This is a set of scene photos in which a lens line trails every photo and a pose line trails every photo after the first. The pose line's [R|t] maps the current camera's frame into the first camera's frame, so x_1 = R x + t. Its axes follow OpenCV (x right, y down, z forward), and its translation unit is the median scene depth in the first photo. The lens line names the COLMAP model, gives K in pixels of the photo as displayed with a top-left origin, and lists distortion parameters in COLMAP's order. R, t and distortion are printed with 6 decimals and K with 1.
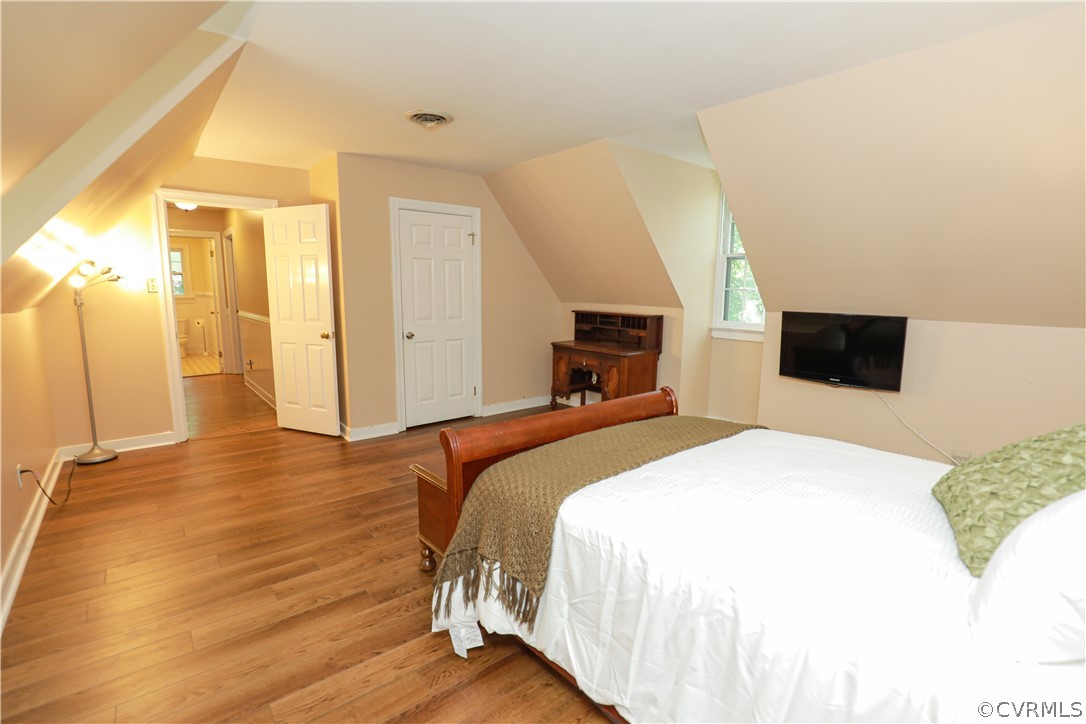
lens RADIAL K [[497.3, 0, 543.0], [0, 497.3, 362.0], [0, 0, 1]] dist [-0.037388, 0.008315]
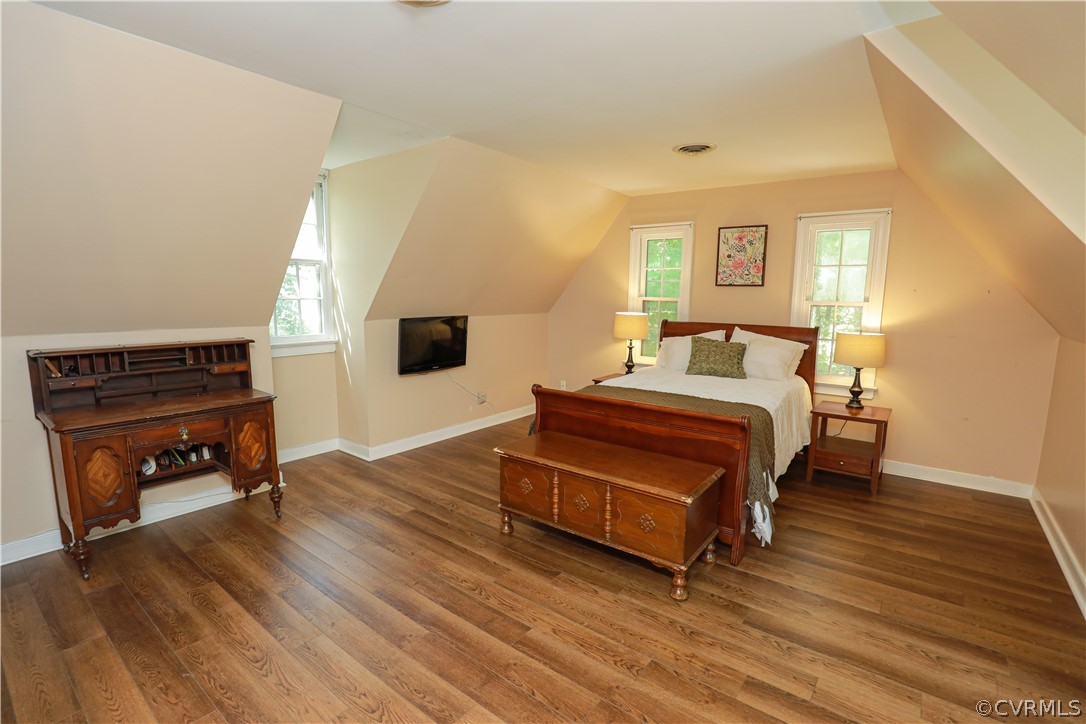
lens RADIAL K [[497.3, 0, 543.0], [0, 497.3, 362.0], [0, 0, 1]] dist [-0.037388, 0.008315]
pose [[-0.205633, -0.150256, 0.967025, -1.144402], [0.127310, 0.975638, 0.178667, -0.271656], [-0.970313, 0.159852, -0.181494, 1.475568]]
